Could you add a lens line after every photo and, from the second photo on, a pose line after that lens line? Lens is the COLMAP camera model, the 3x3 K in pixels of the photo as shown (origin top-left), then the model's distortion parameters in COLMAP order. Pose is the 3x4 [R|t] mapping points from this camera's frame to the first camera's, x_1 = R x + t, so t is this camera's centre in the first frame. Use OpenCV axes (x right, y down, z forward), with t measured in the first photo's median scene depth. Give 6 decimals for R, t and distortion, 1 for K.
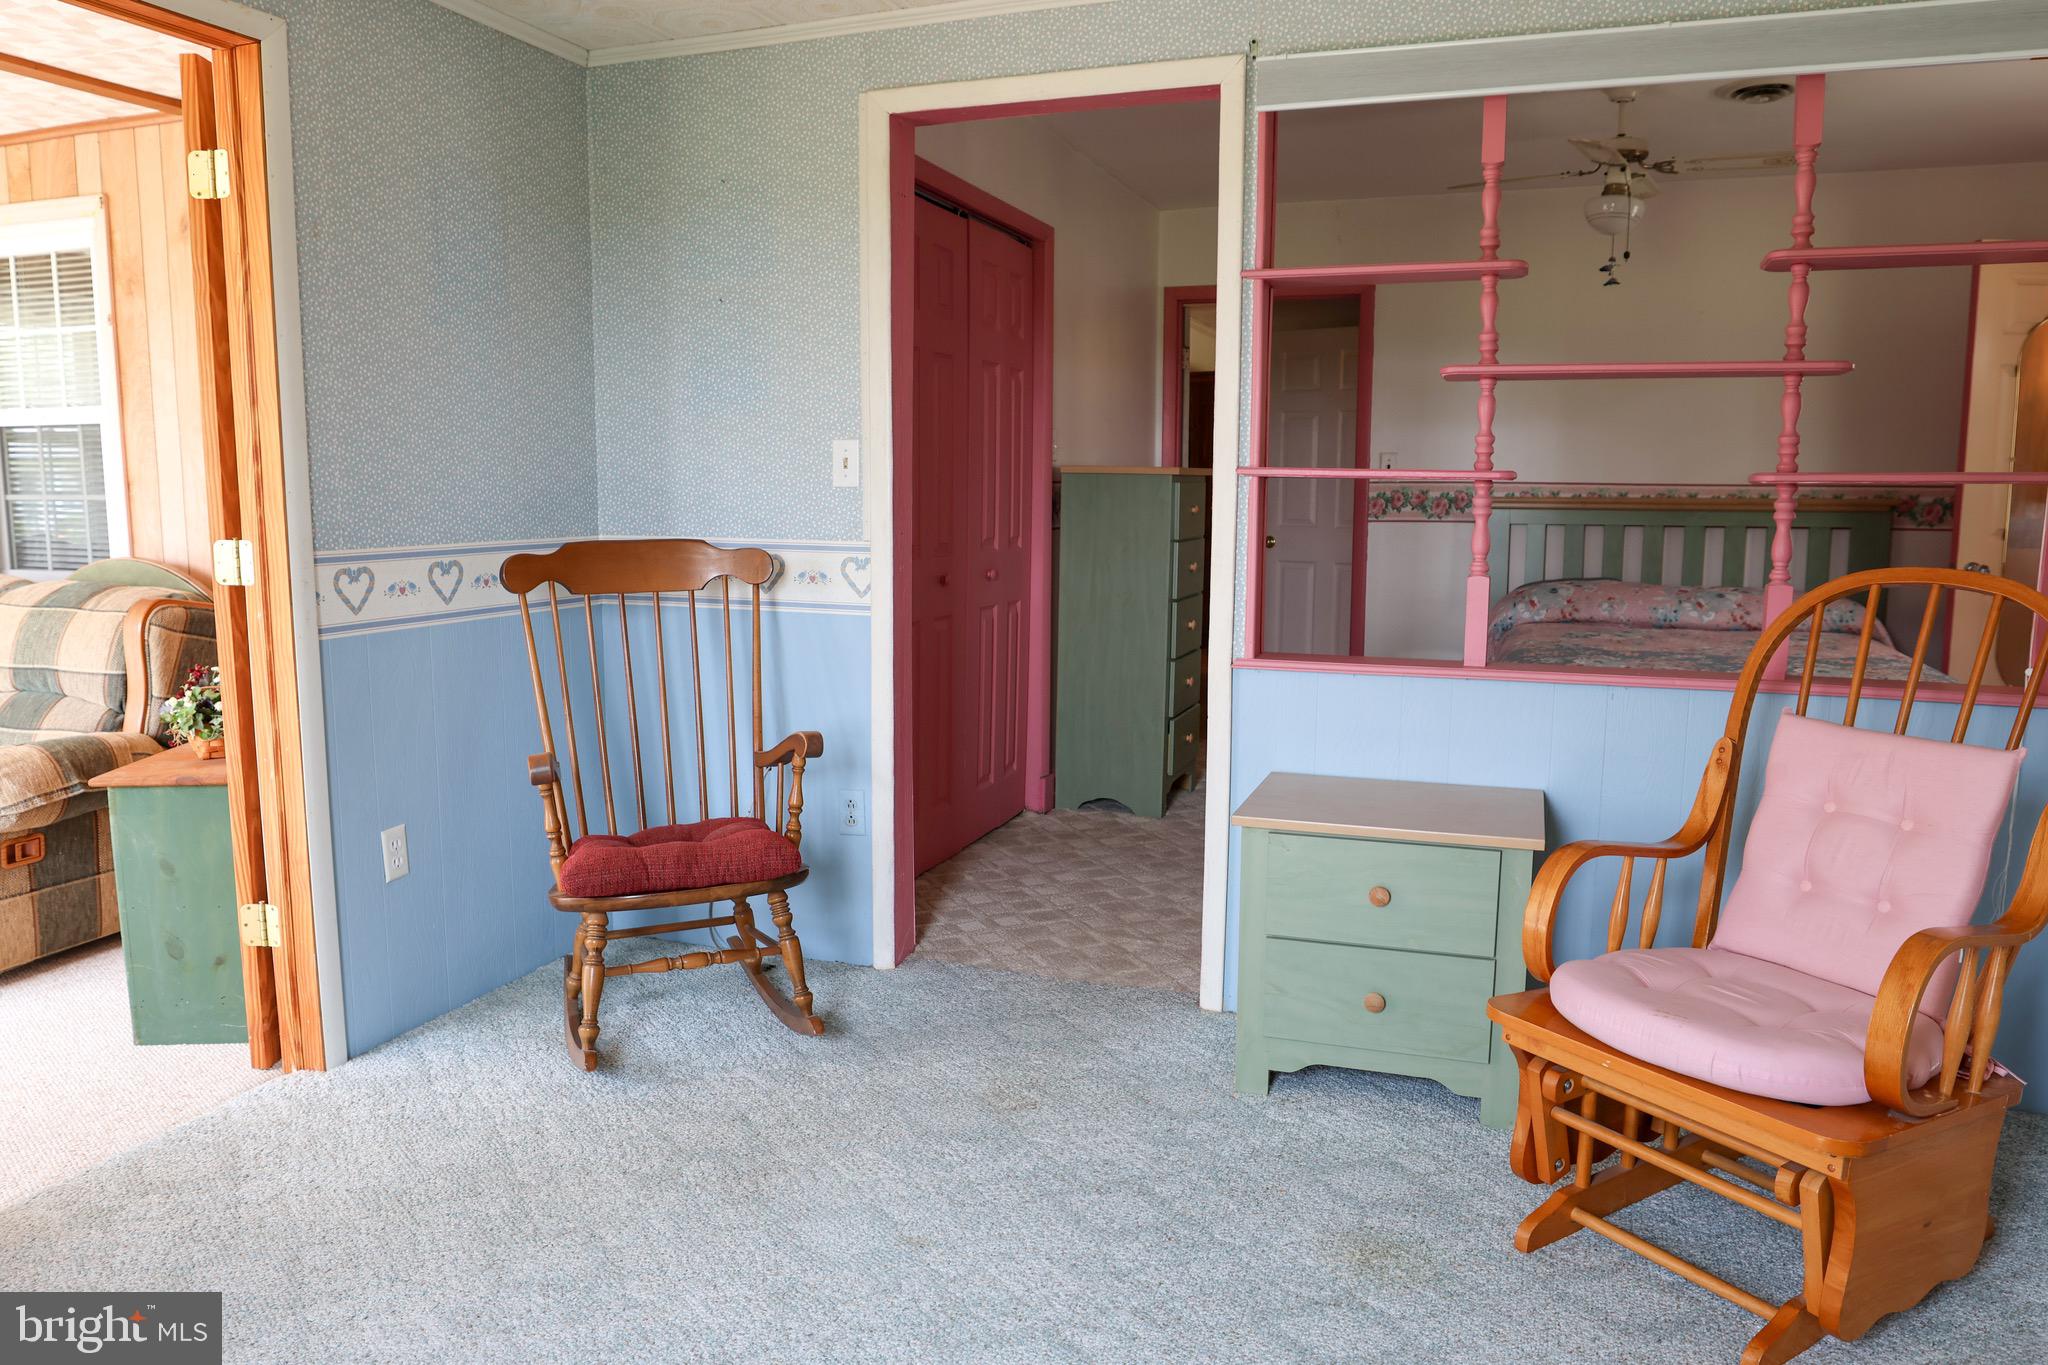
lens RADIAL K [[1421.9, 0, 1020.4], [0, 1421.9, 691.9], [0, 0, 1]] dist [-0.050545, 0.026459]
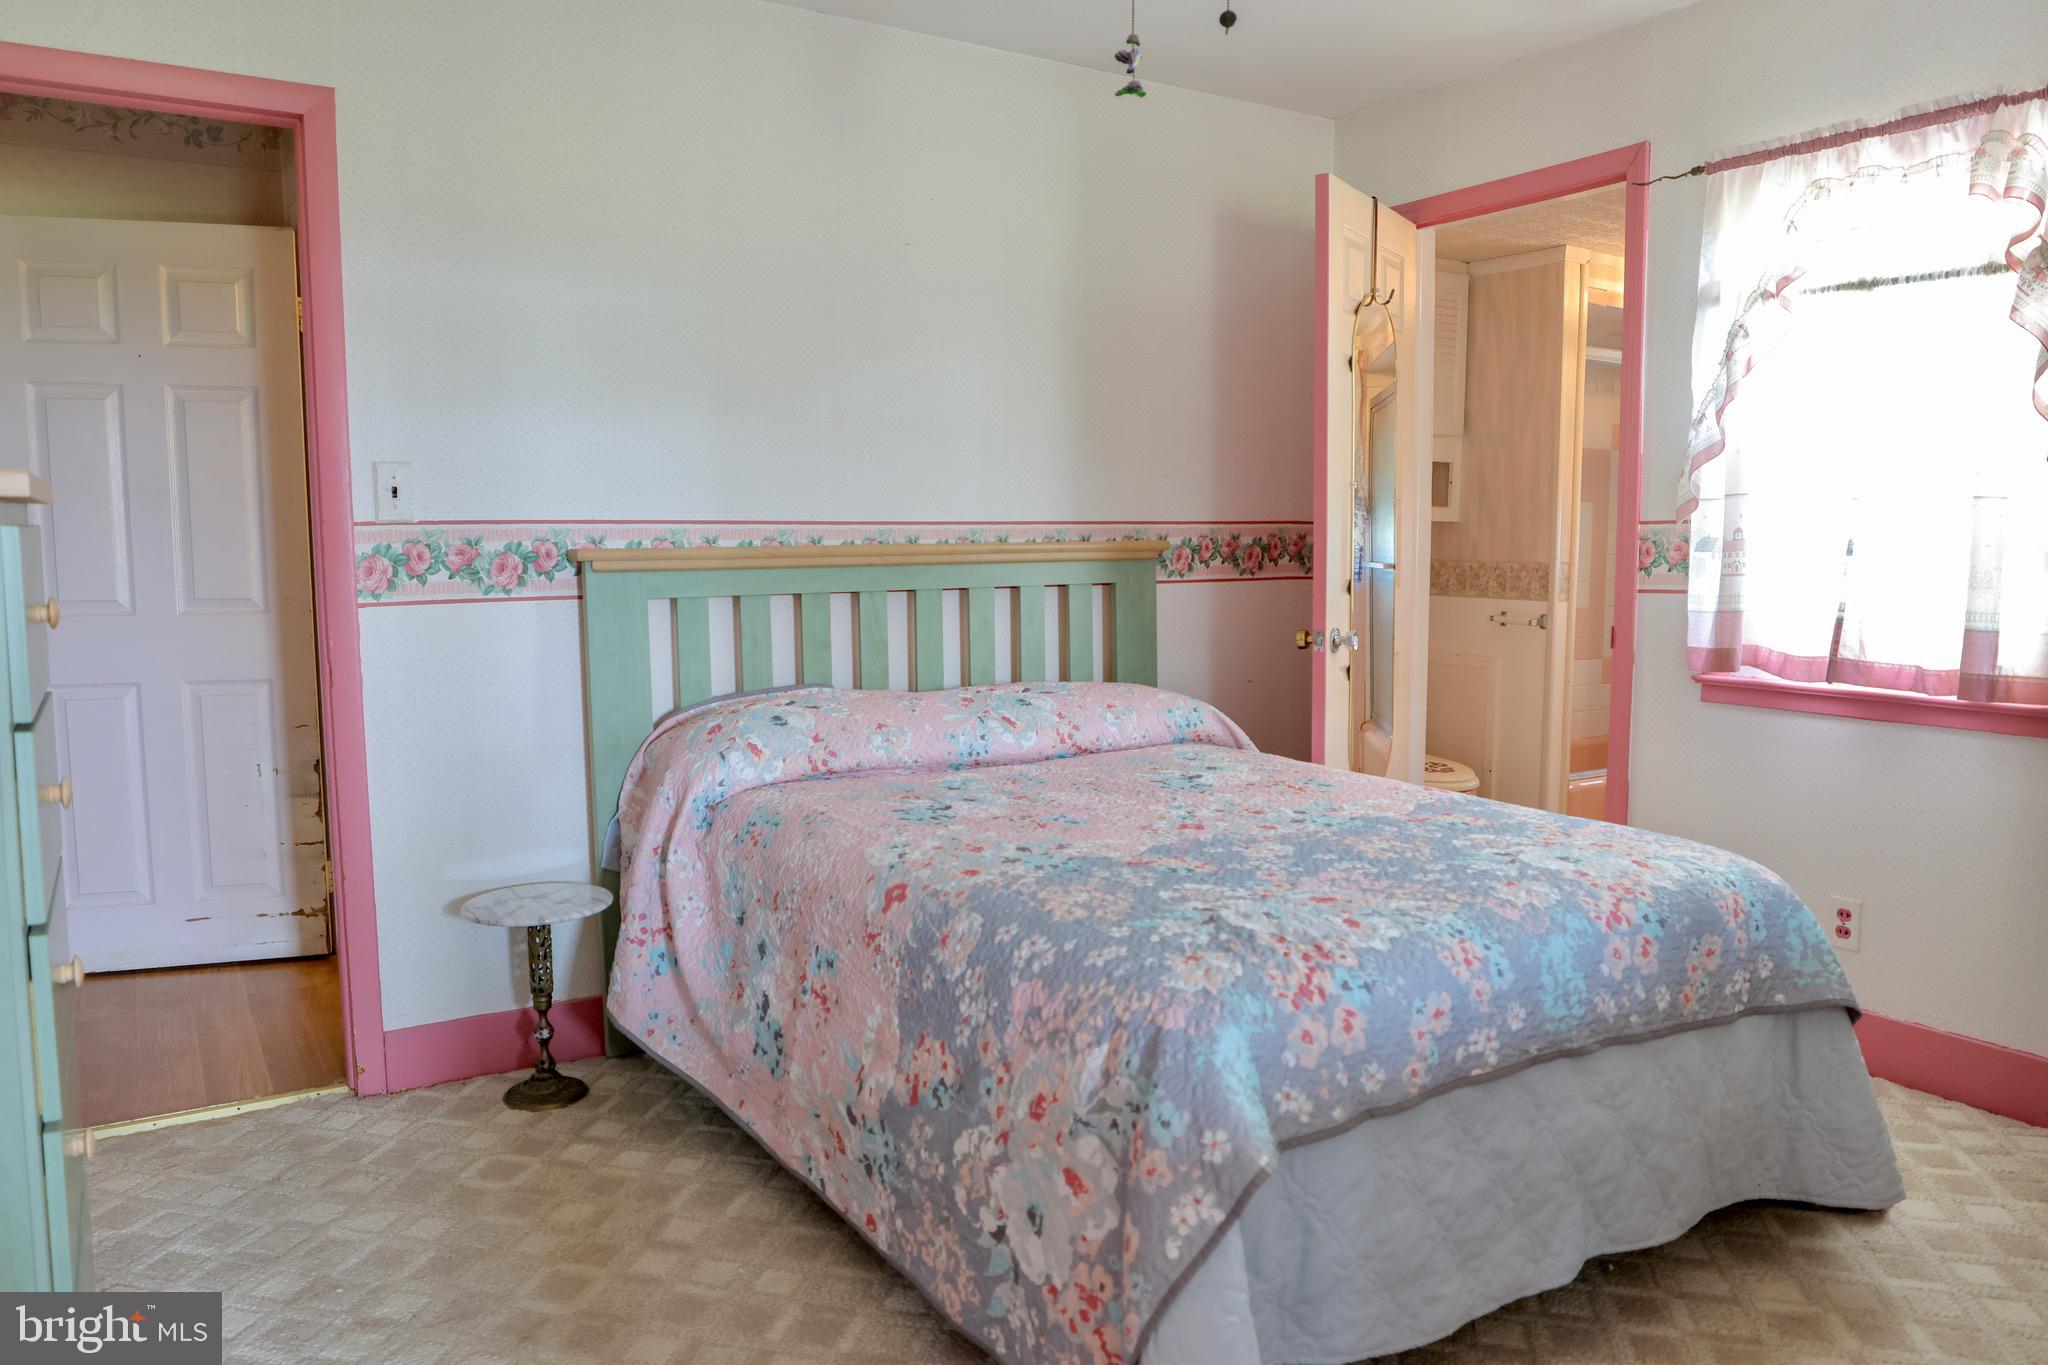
lens RADIAL K [[1421.9, 0, 1026.4], [0, 1421.9, 682.8], [0, 0, 1]] dist [-0.050545, 0.026459]
pose [[0.611474, -0.089492, 0.786188, 0.010943], [0.117760, 0.992811, 0.021421, -0.085405], [-0.782453, 0.079483, 0.617616, 0.583244]]
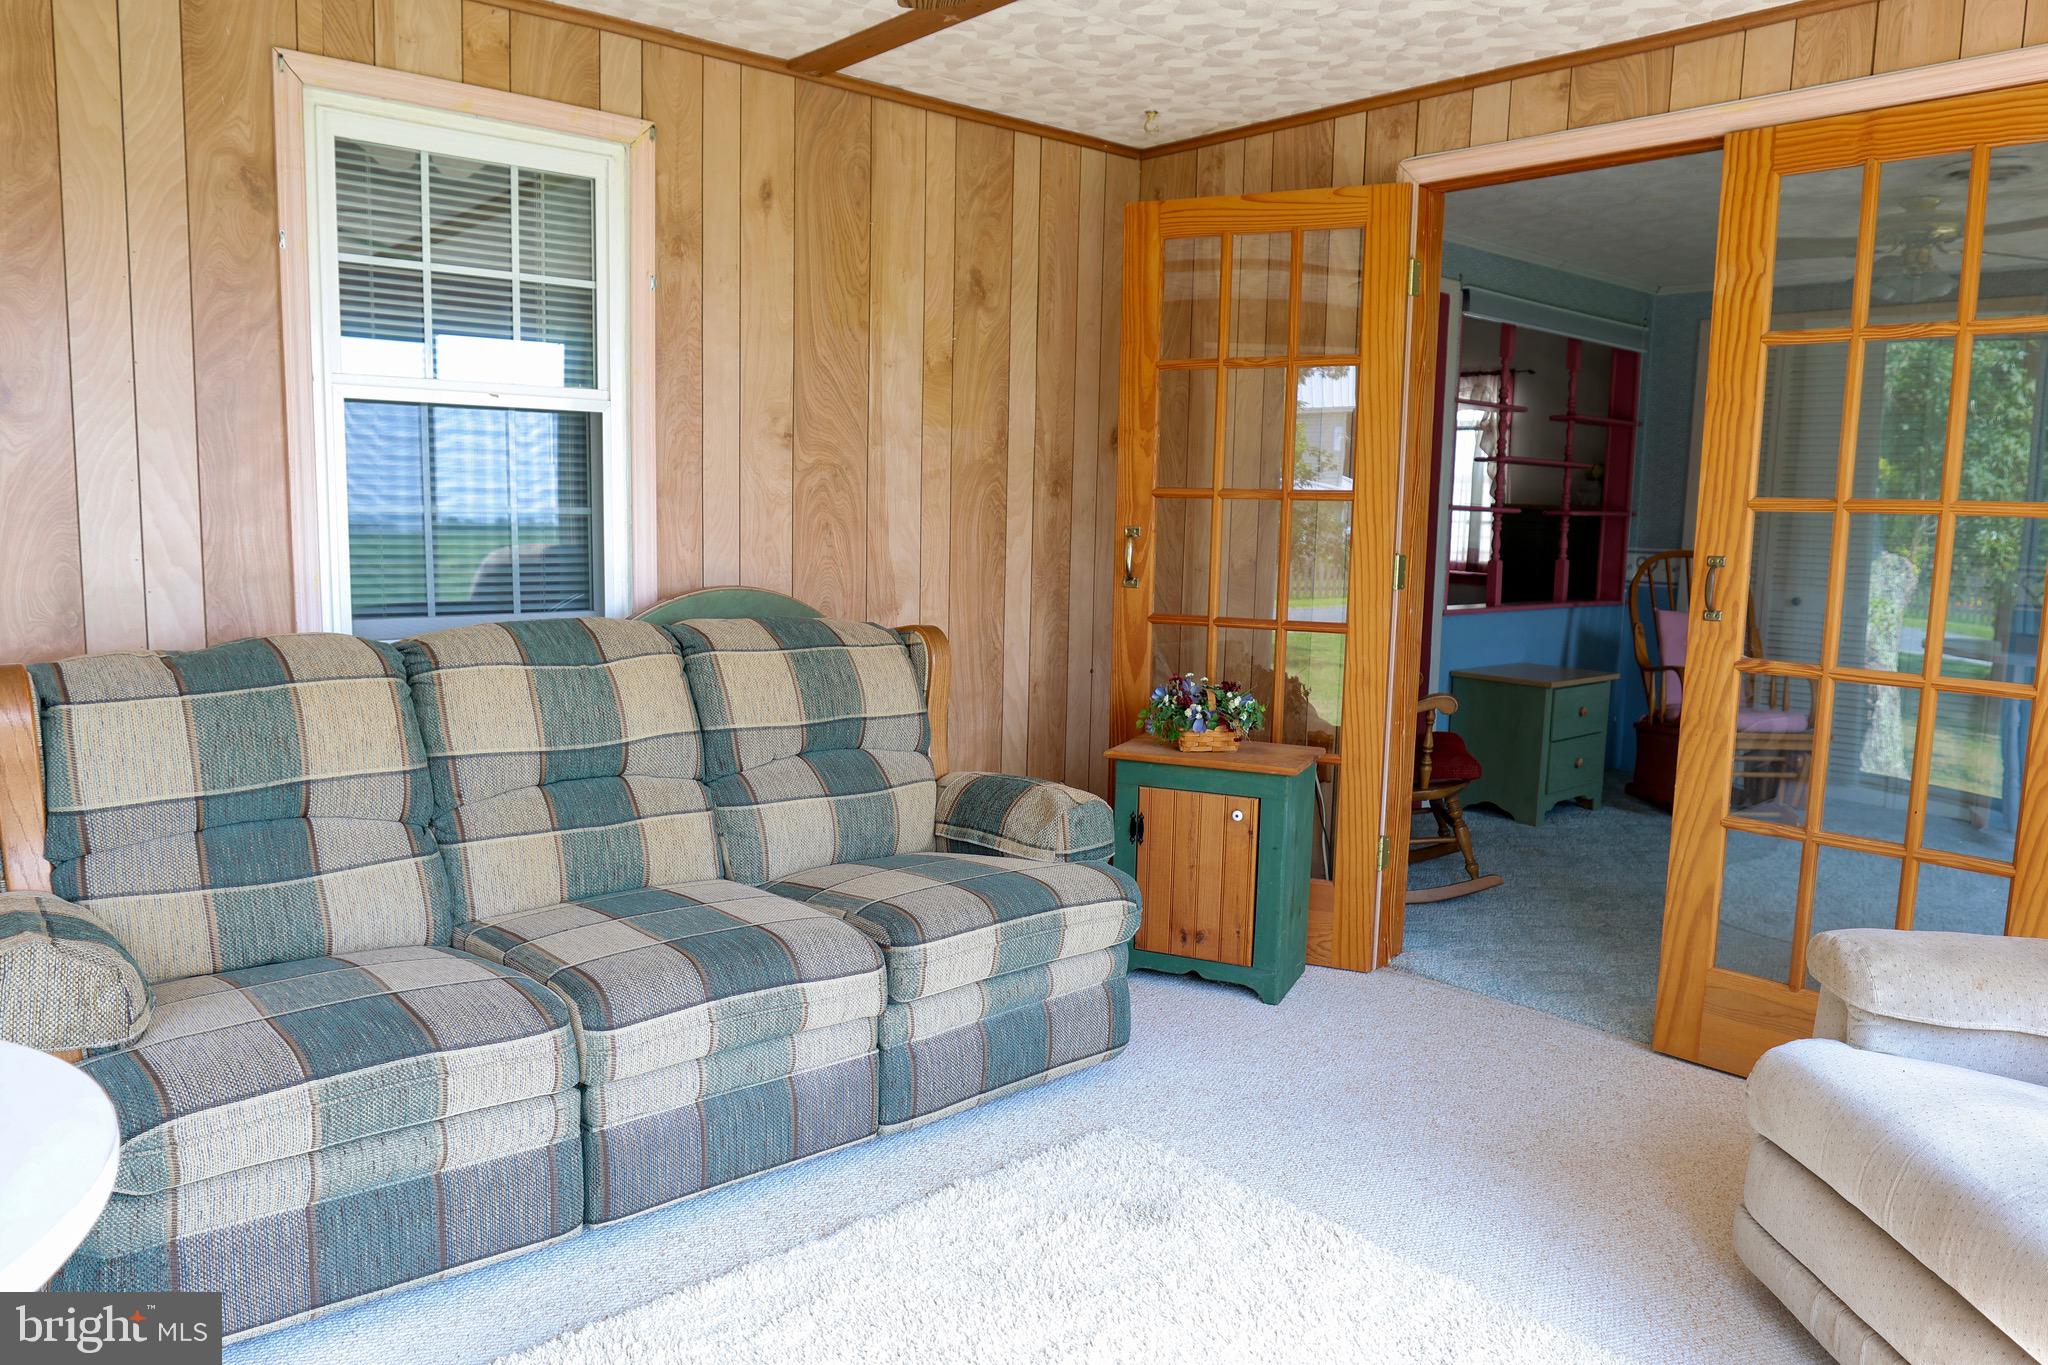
lens RADIAL K [[1421.9, 0, 1020.7], [0, 1421.9, 680.5], [0, 0, 1]] dist [-0.050545, 0.026459]
pose [[0.472958, -0.099977, 0.875395, -1.886748], [0.105845, 0.992793, 0.056199, -0.104562], [-0.874705, 0.066077, 0.480131, 0.687363]]
